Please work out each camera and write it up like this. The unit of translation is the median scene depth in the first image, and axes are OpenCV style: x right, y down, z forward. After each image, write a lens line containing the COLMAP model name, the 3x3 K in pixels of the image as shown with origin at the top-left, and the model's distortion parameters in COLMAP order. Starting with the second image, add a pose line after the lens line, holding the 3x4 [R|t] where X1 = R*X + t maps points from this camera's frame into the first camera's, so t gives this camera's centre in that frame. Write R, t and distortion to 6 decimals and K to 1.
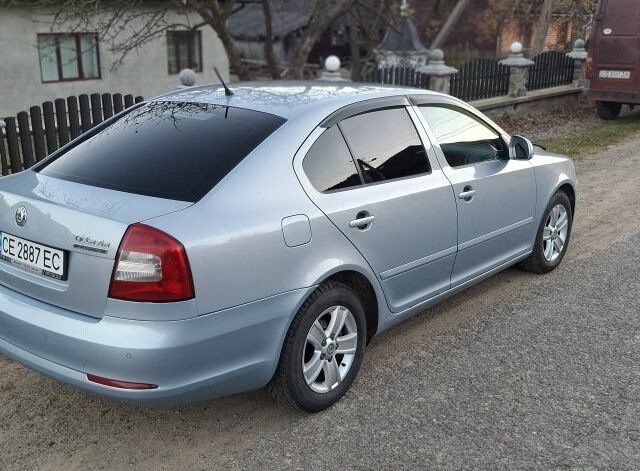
lens RADIAL K [[660.3, 0, 320.0], [0, 660.3, 235.5], [0, 0, 1]] dist [0.026450, -0.008168]
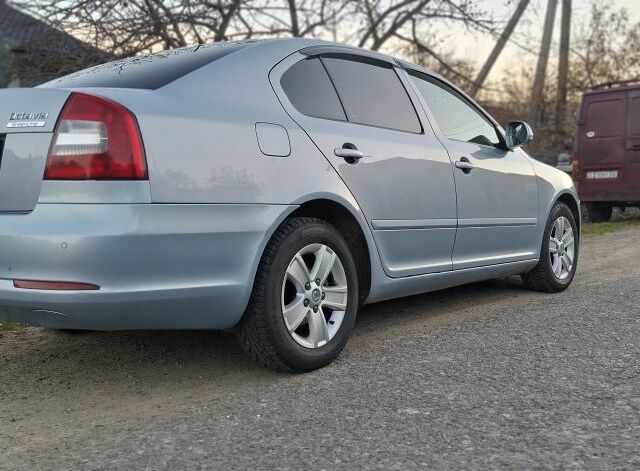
lens RADIAL K [[665.3, 0, 327.2], [0, 665.3, 235.3], [0, 0, 1]] dist [0.038110, 0.003062]
pose [[0.999654, -0.017517, 0.019641, 0.015075], [0.021186, 0.978387, -0.205695, 0.268429], [-0.015614, 0.206040, 0.978419, 0.143493]]
